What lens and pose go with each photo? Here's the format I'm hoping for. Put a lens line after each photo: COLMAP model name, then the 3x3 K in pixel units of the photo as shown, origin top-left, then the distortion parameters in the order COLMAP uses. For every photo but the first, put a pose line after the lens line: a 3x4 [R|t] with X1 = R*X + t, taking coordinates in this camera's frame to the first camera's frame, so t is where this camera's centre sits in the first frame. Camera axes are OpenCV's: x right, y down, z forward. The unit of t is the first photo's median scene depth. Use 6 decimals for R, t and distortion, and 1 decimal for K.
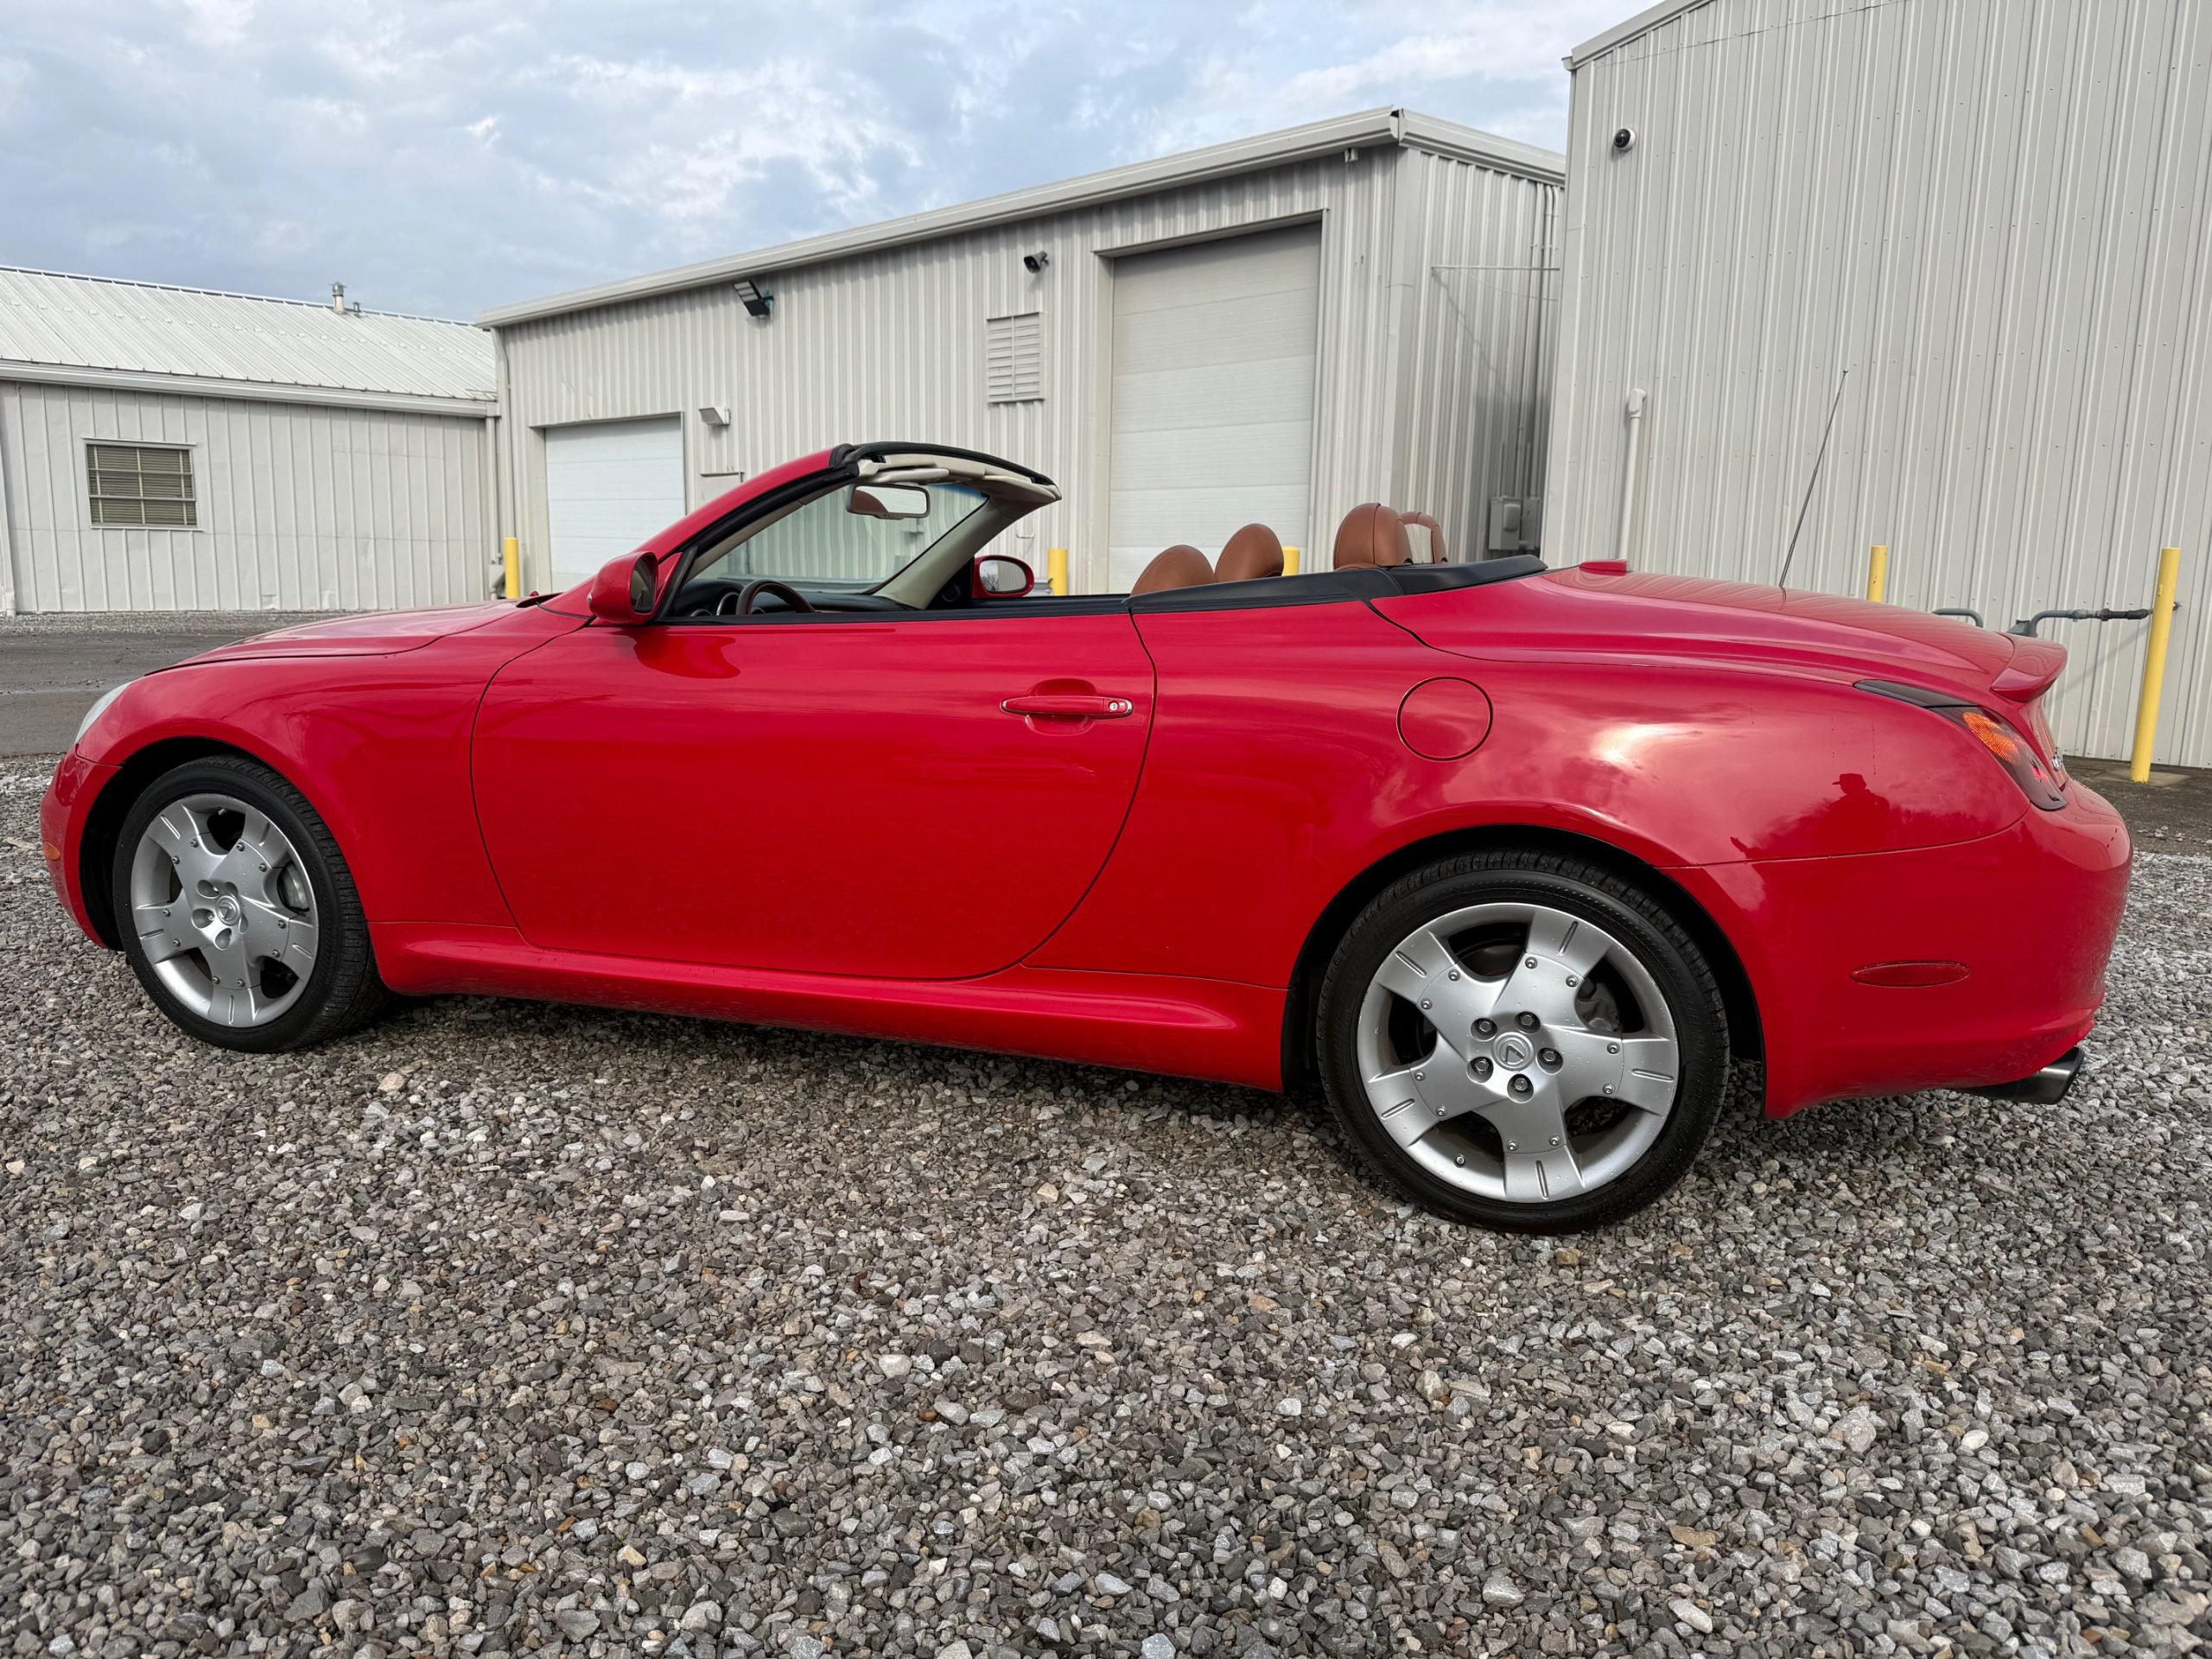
lens RADIAL K [[1556.9, 0, 1106.0], [0, 1556.9, 829.5], [0, 0, 1]] dist [0.002331, -0.016594]
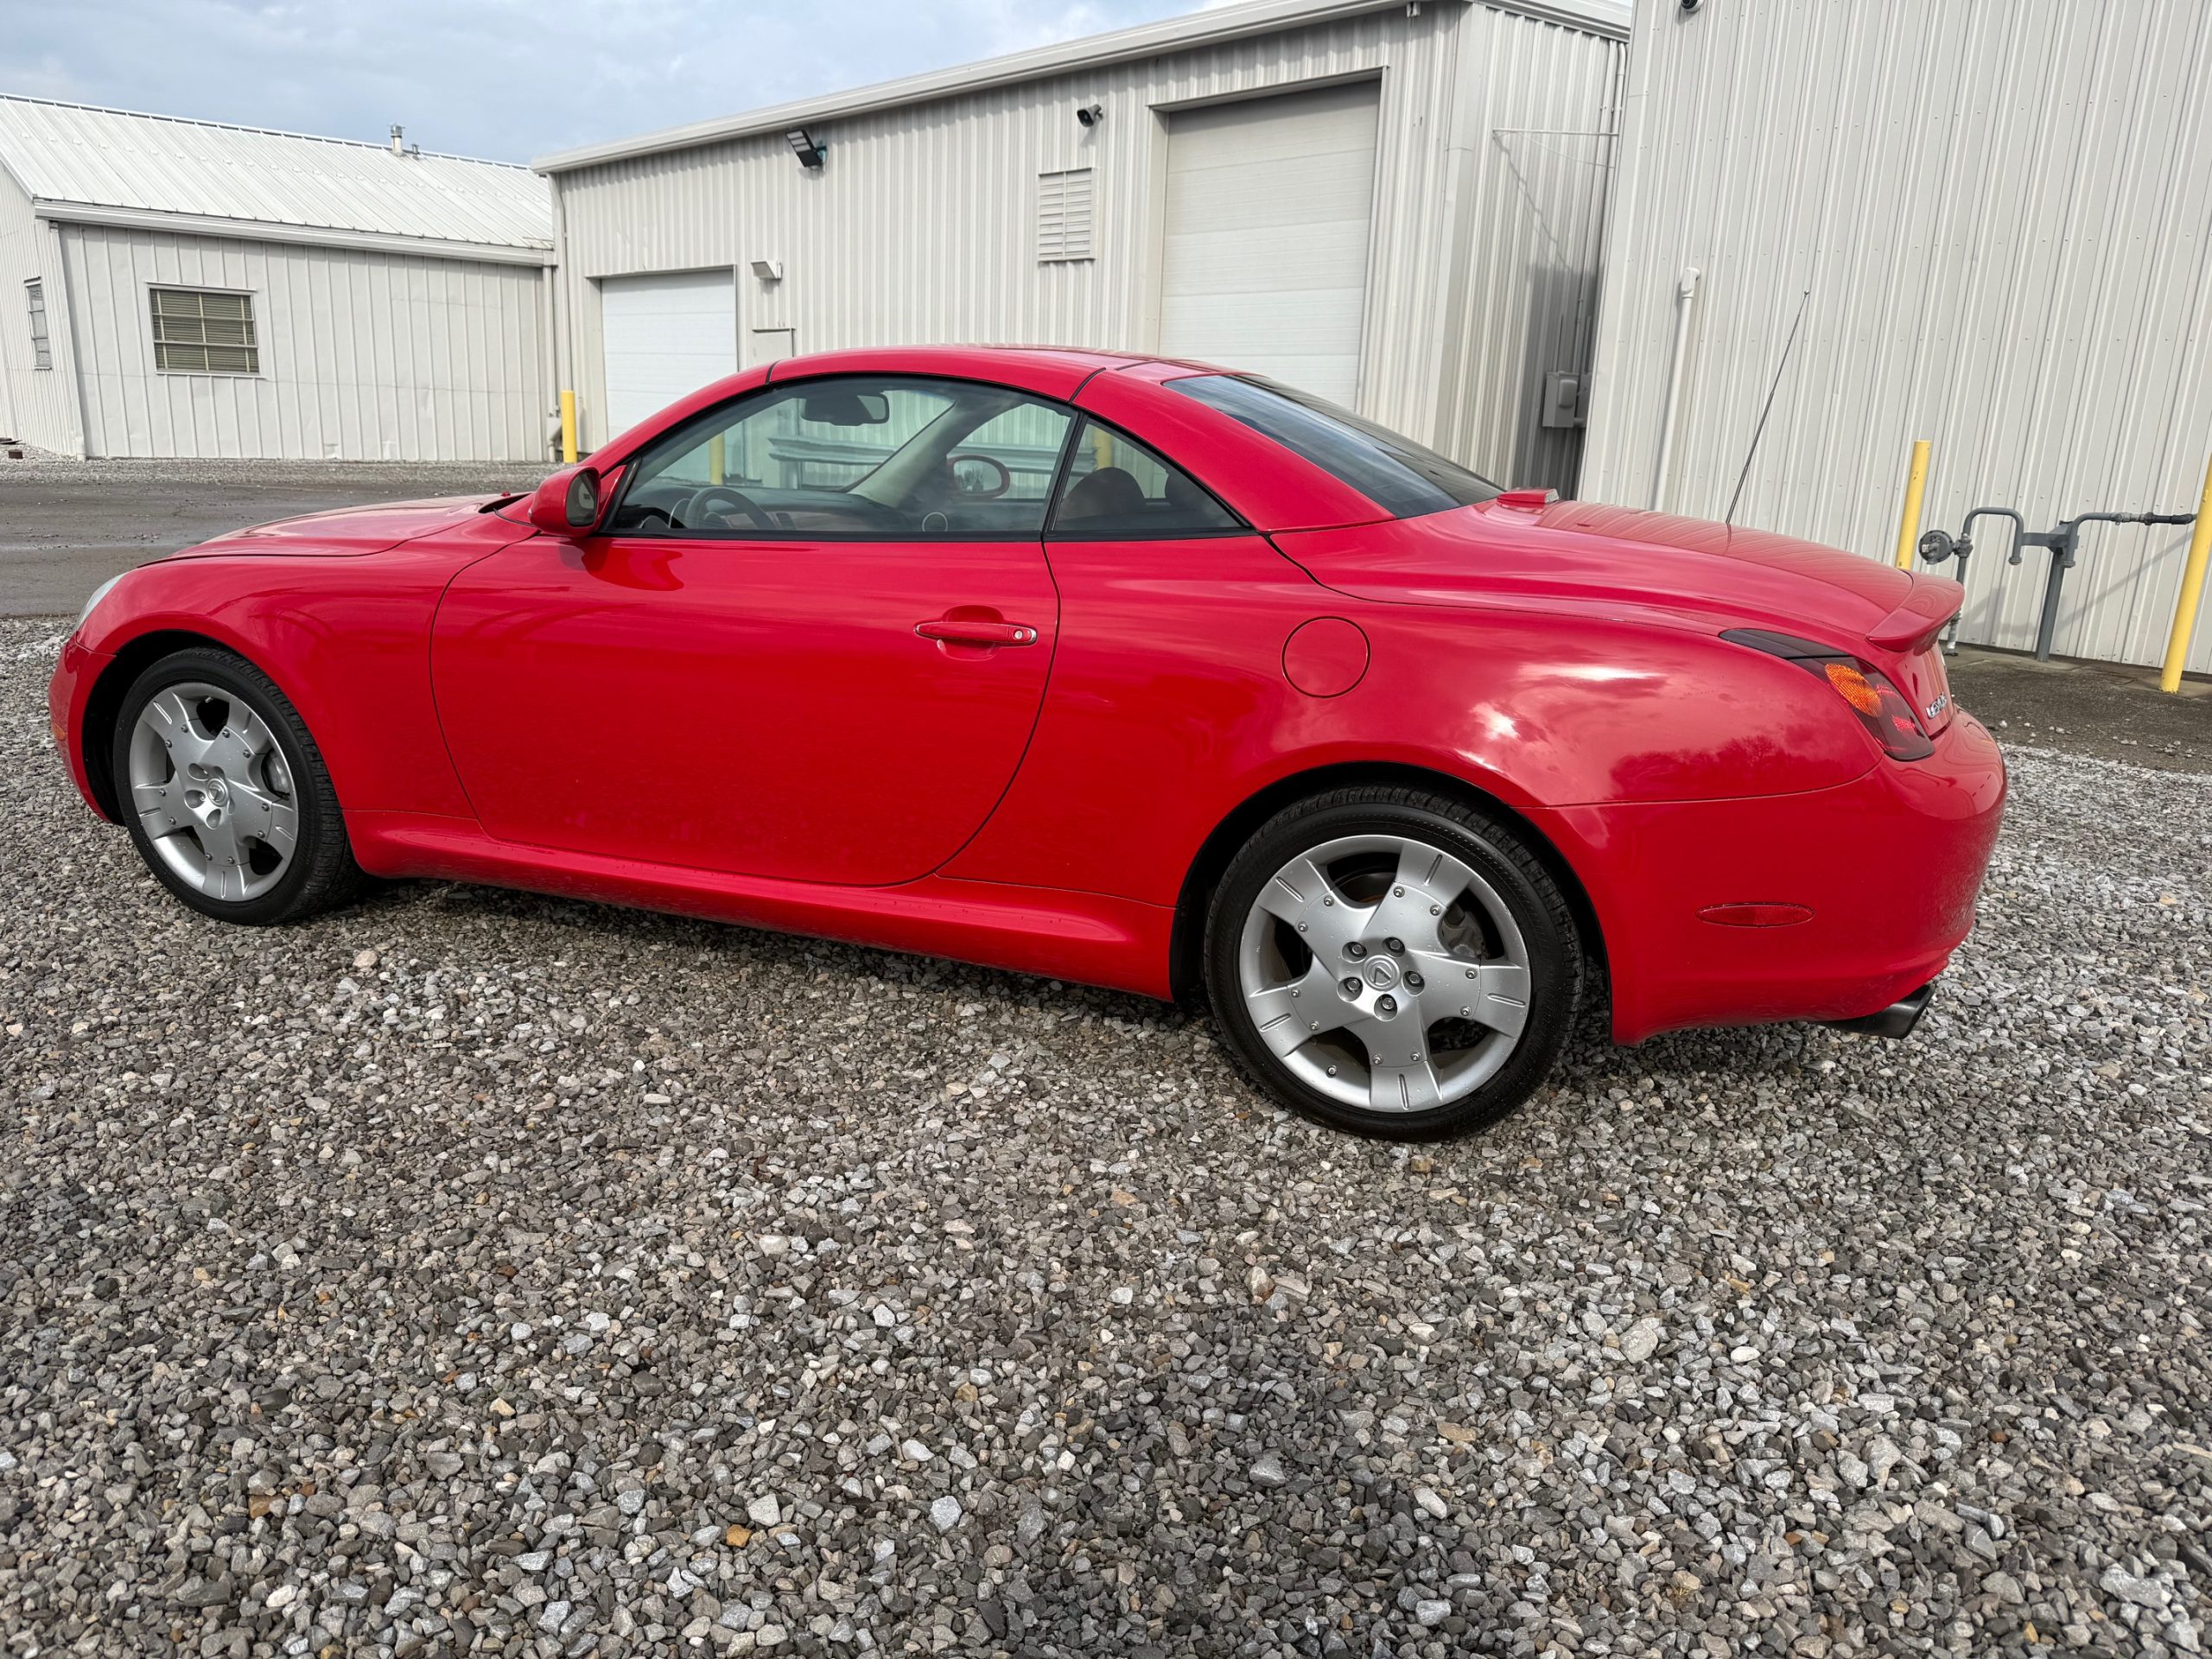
lens RADIAL K [[1556.9, 0, 1106.0], [0, 1556.9, 829.5], [0, 0, 1]] dist [0.002331, -0.016594]
pose [[0.998854, 0.029370, -0.037791, 0.118988], [-0.025991, 0.995869, 0.087007, -0.044256], [0.040191, -0.085925, 0.995491, -0.052302]]
